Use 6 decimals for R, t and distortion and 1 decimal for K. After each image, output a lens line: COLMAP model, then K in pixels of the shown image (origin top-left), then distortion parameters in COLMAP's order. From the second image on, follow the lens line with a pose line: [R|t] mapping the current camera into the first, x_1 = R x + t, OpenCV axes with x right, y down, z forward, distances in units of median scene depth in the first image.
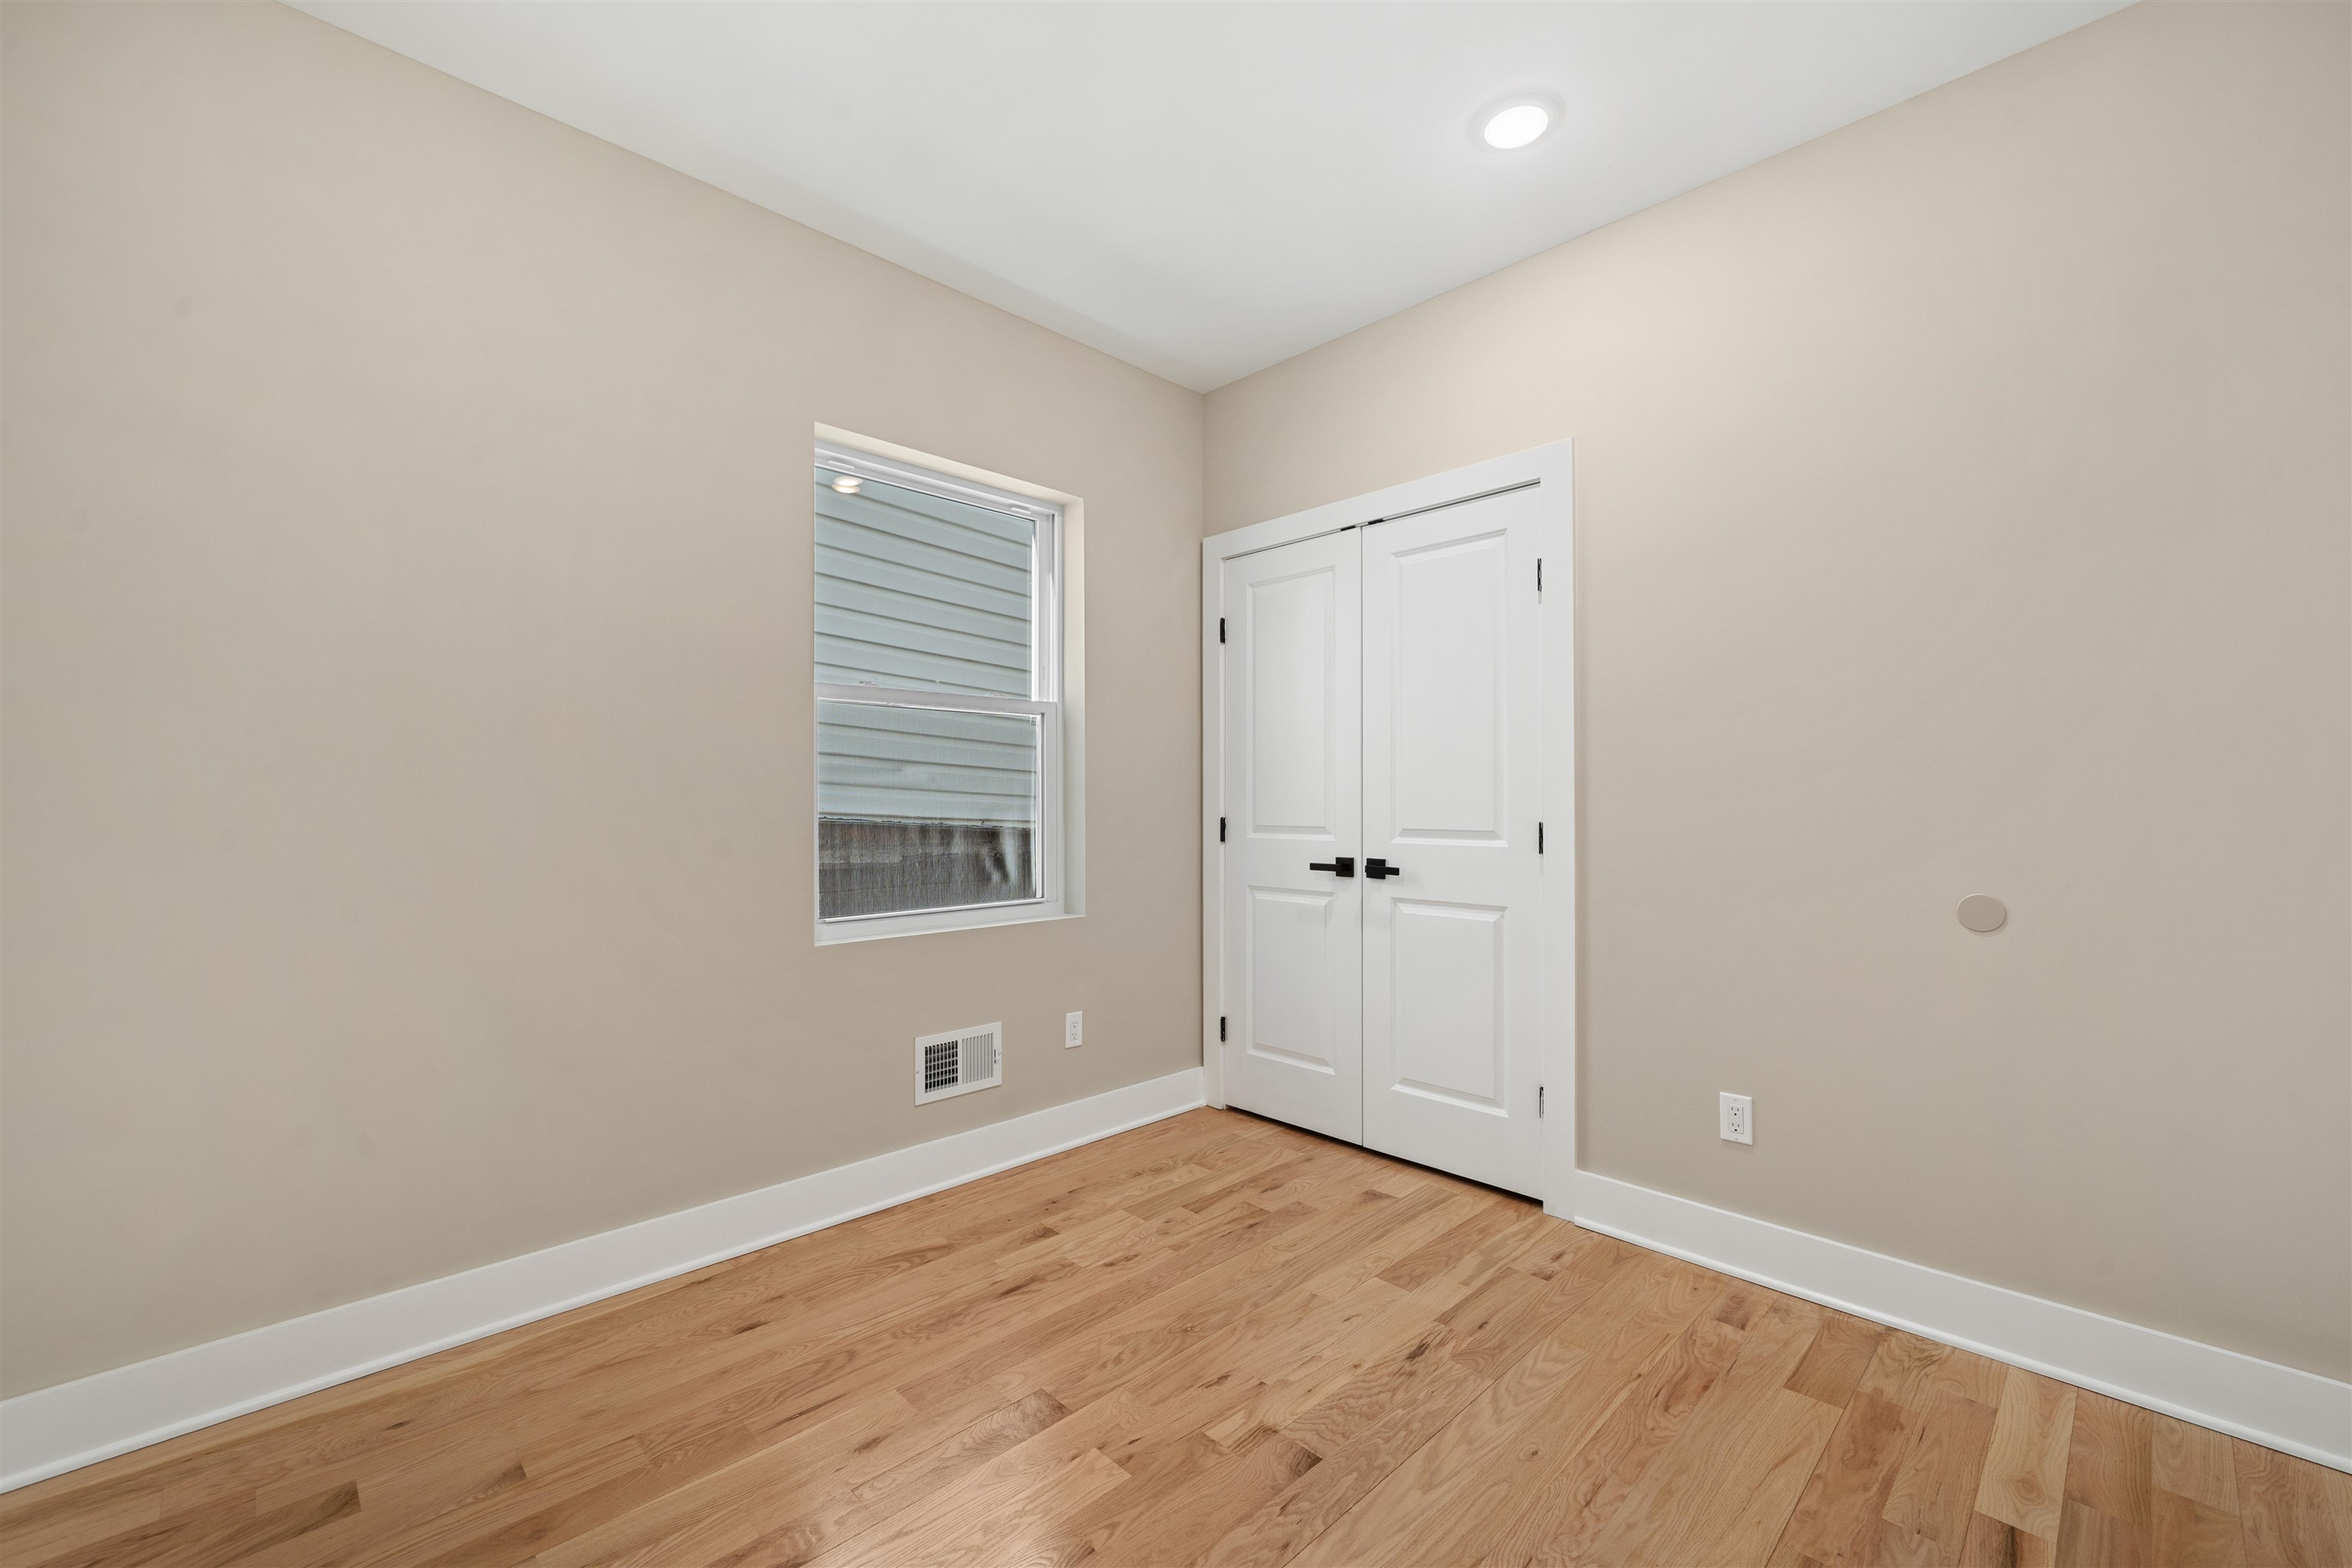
lens RADIAL K [[945.2, 0, 1185.1], [0, 945.2, 788.9], [0, 0, 1]] dist [-0.003547, 0.000437]
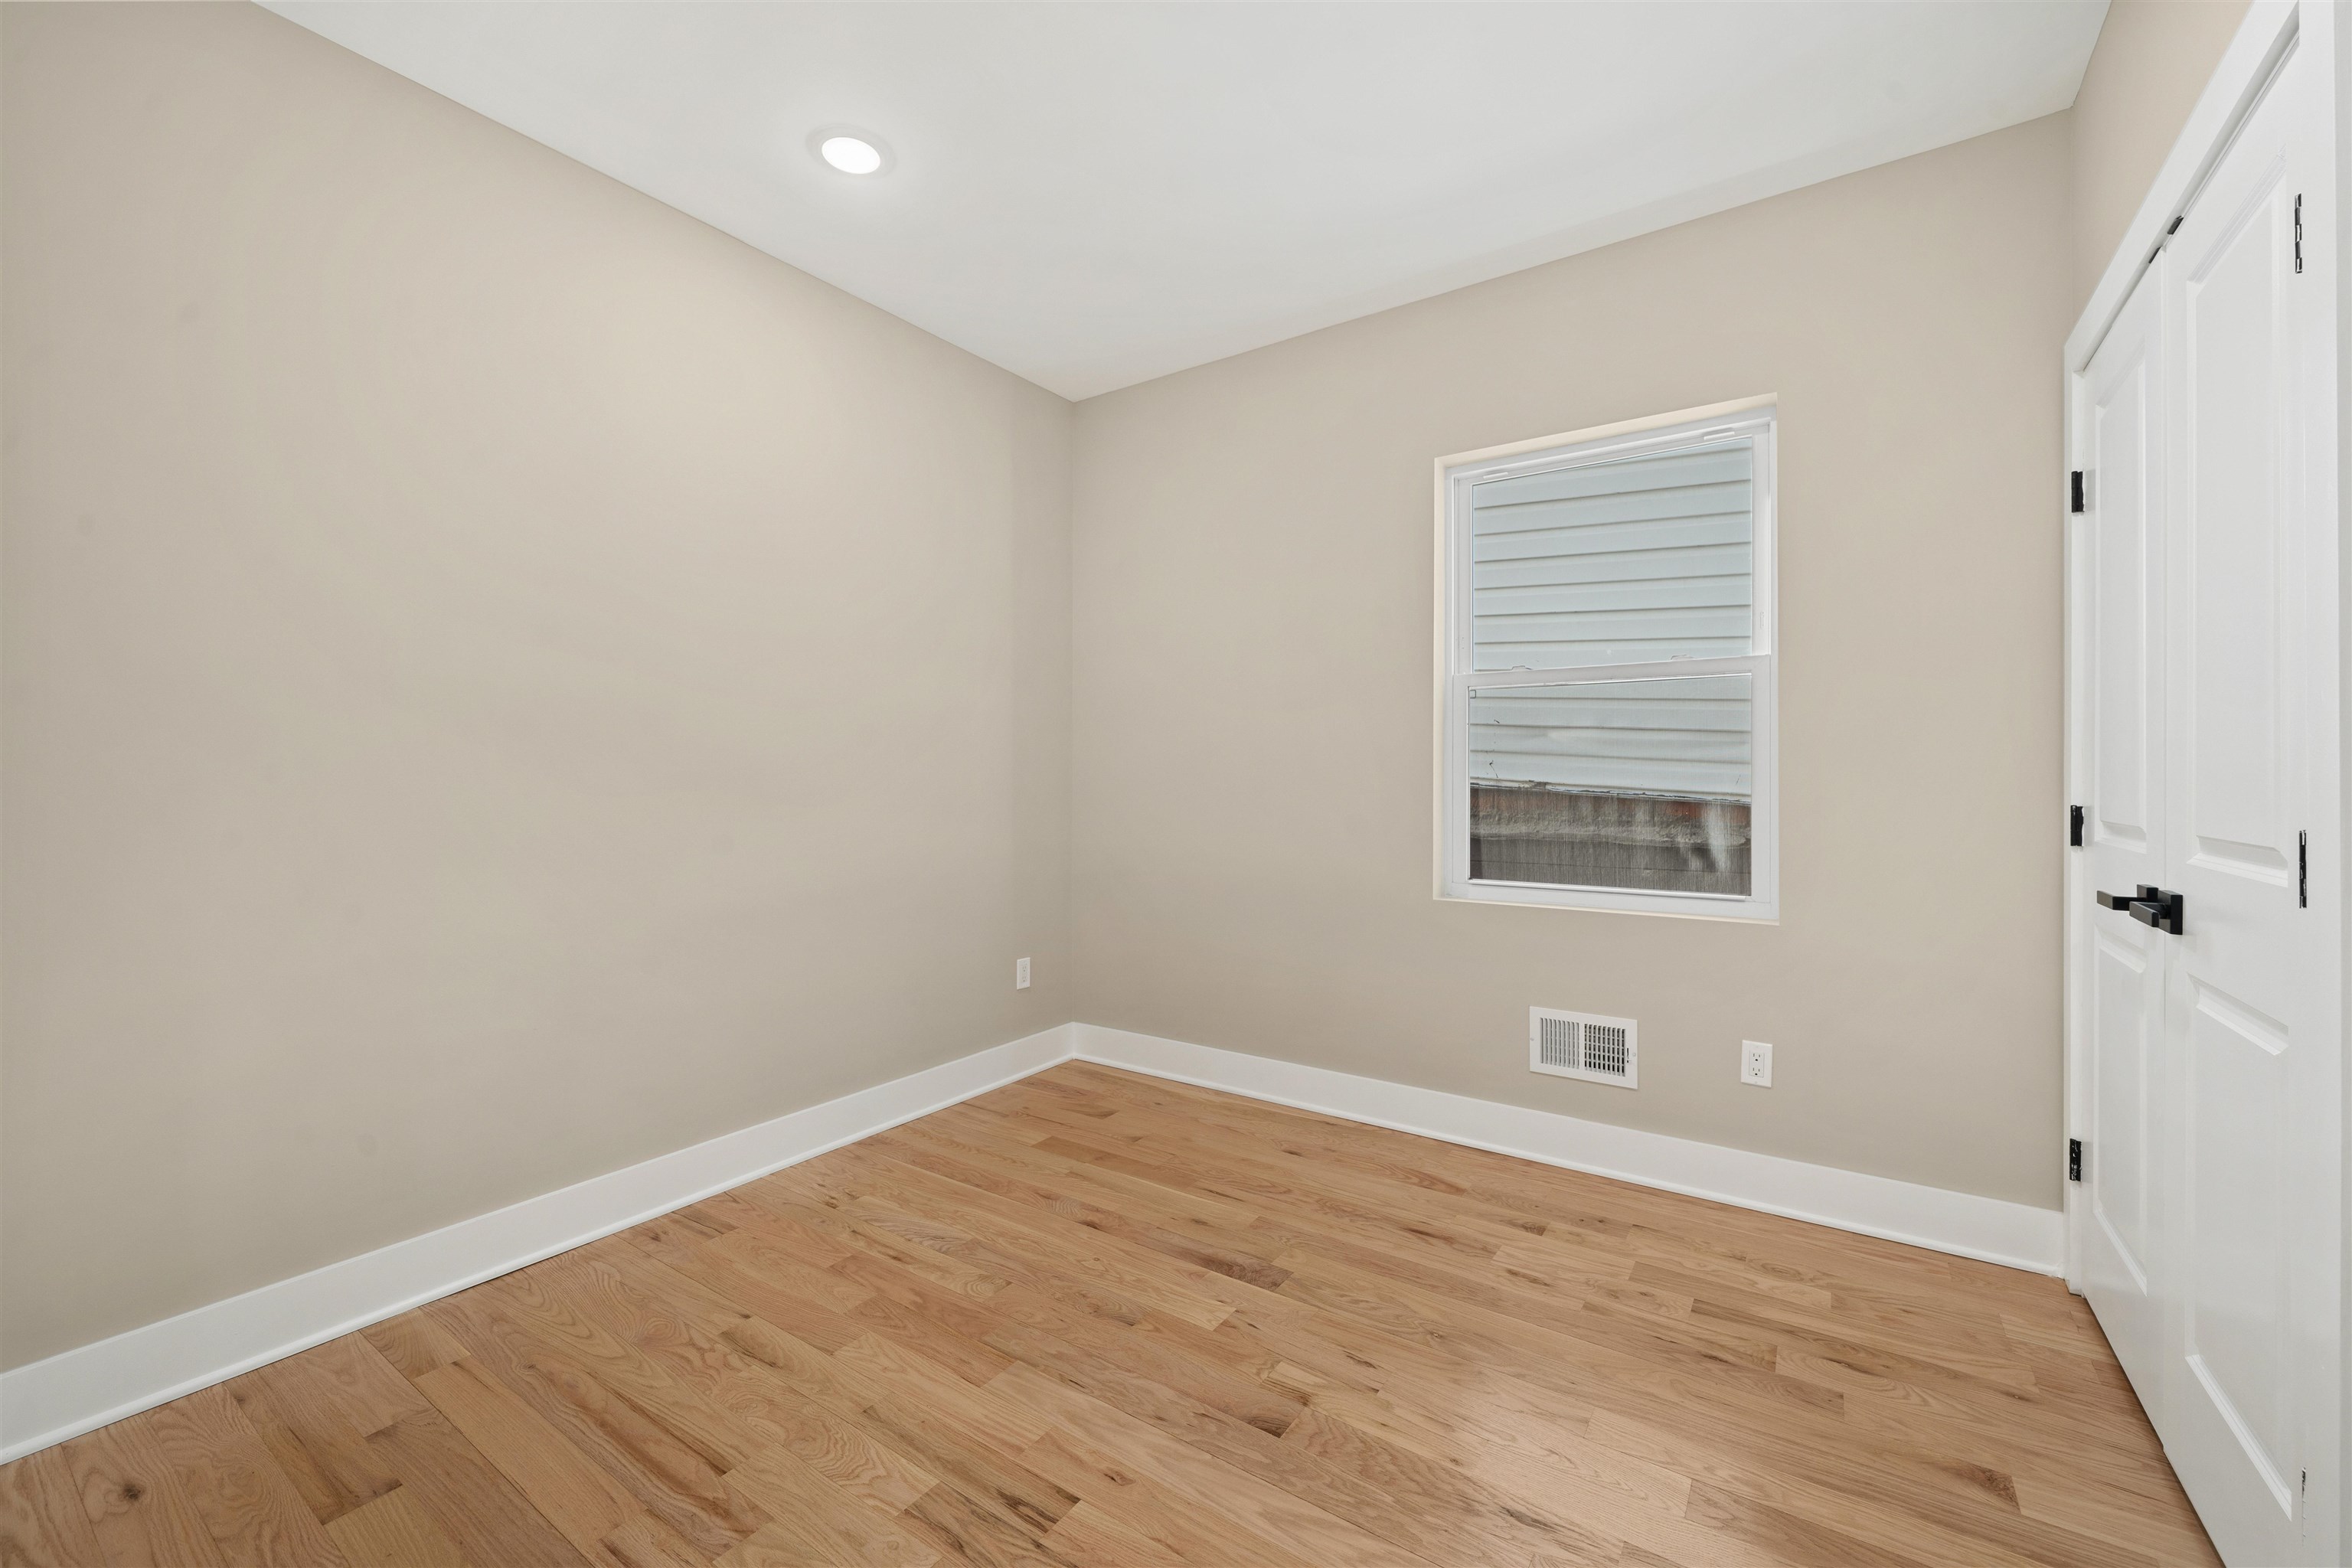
lens RADIAL K [[945.2, 0, 1174.4], [0, 945.2, 773.7], [0, 0, 1]] dist [-0.003547, 0.000437]
pose [[0.190862, -0.002221, -0.981614, 0.683281], [0.011863, 0.999930, 0.000045, 0.004304], [0.981545, -0.011653, 0.190875, 0.438149]]
